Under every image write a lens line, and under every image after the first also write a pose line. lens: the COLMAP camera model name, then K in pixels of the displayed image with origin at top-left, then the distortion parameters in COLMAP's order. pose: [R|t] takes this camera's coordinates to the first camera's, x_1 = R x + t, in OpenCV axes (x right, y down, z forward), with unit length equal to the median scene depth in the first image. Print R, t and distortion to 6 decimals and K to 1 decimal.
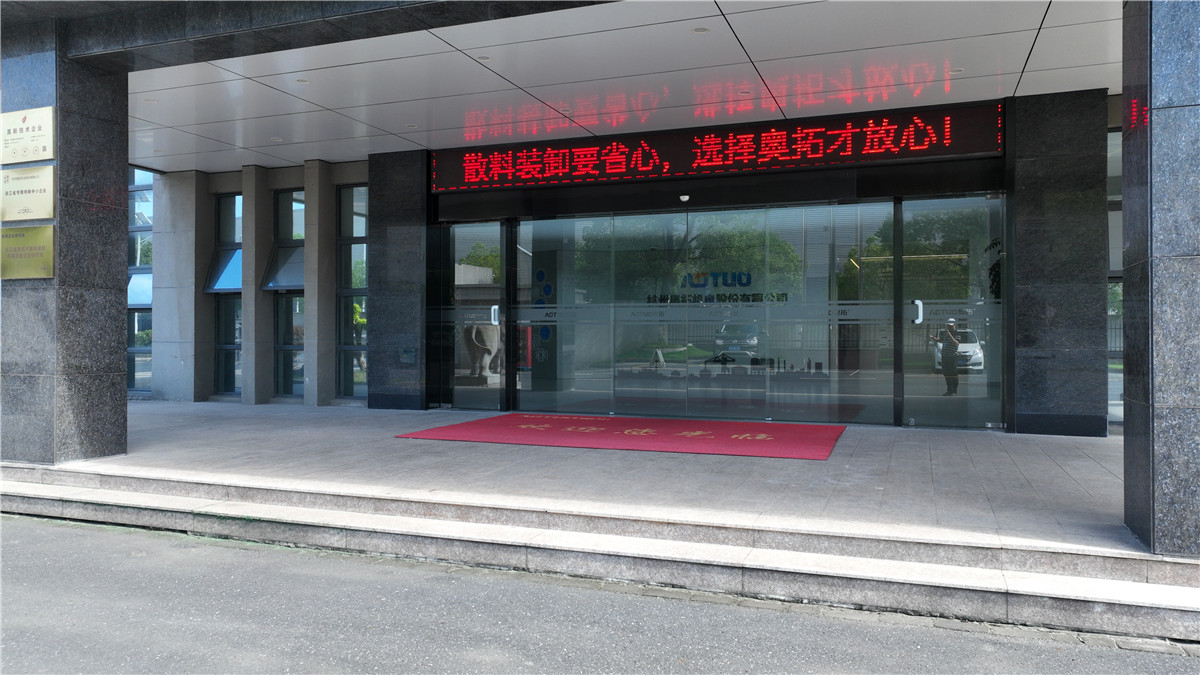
lens RADIAL K [[845.6, 0, 601.5], [0, 845.6, 340.1], [0, 0, 1]] dist [-0.002819, 0.027254]
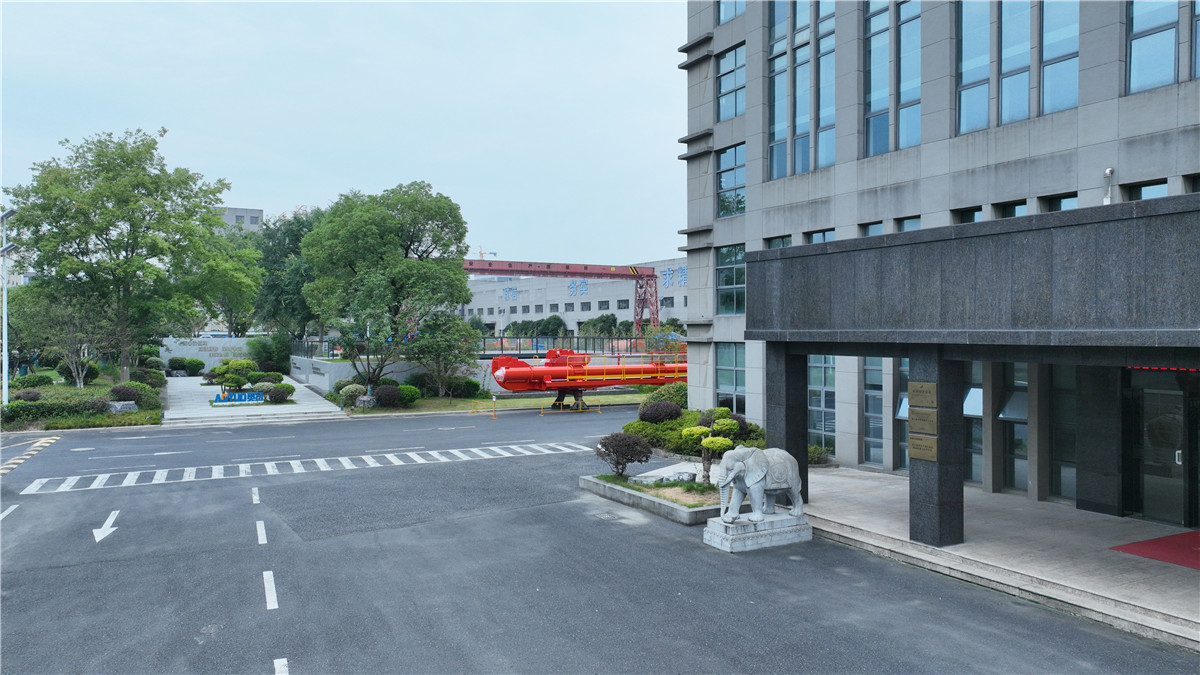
lens RADIAL K [[845.6, 0, 590.8], [0, 845.6, 338.4], [0, 0, 1]] dist [-0.002819, 0.027254]
pose [[0.751441, -0.000954, -0.659800, 0.073577], [0.008959, 0.999922, 0.008758, -0.243869], [0.659740, -0.012492, 0.751390, -0.713803]]
